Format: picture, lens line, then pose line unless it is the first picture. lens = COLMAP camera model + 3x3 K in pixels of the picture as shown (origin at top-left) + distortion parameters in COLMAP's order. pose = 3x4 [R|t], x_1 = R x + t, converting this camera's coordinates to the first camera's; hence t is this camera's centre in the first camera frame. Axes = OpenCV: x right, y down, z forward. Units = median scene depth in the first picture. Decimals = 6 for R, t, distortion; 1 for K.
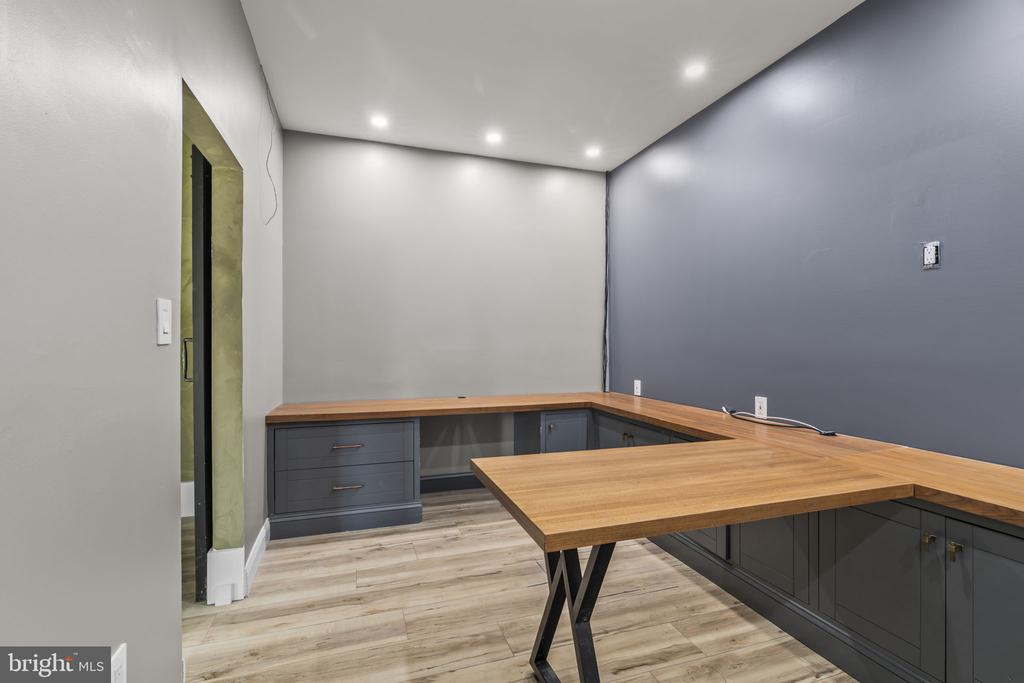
lens RADIAL K [[465.4, 0, 510.8], [0, 465.4, 333.9], [0, 0, 1]] dist [-0.005266, 0.002467]
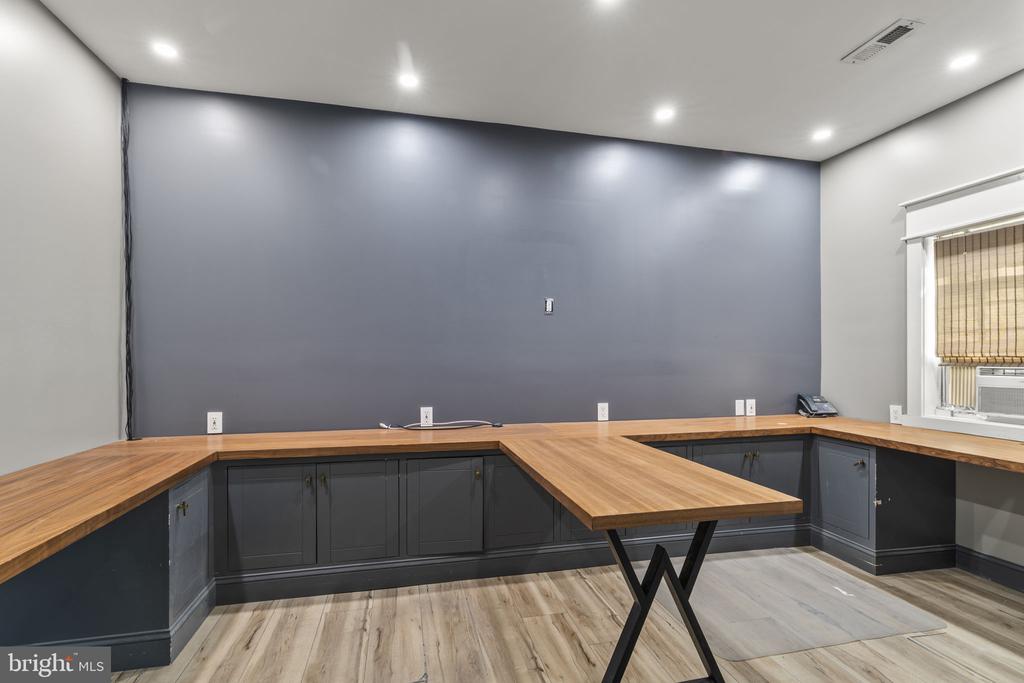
lens RADIAL K [[465.4, 0, 506.6], [0, 465.4, 351.6], [0, 0, 1]] dist [-0.005266, 0.002467]
pose [[0.094686, 0.008819, 0.995468, -0.766729], [-0.019243, 0.999790, -0.007027, 0.008799], [-0.995321, -0.018490, 0.094836, 0.970482]]
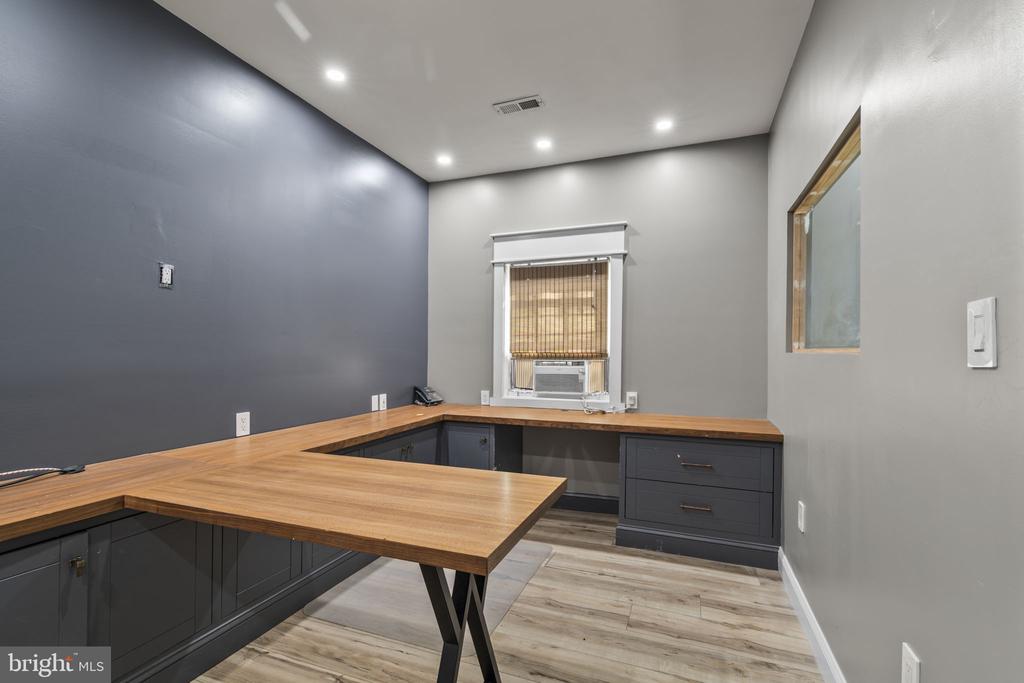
lens RADIAL K [[465.4, 0, 509.6], [0, 465.4, 348.1], [0, 0, 1]] dist [-0.005266, 0.002467]
pose [[-0.771683, 0.000376, 0.636007, -0.437844], [-0.018697, 0.999554, -0.023276, 0.014905], [-0.635732, -0.029853, -0.771332, 1.306025]]
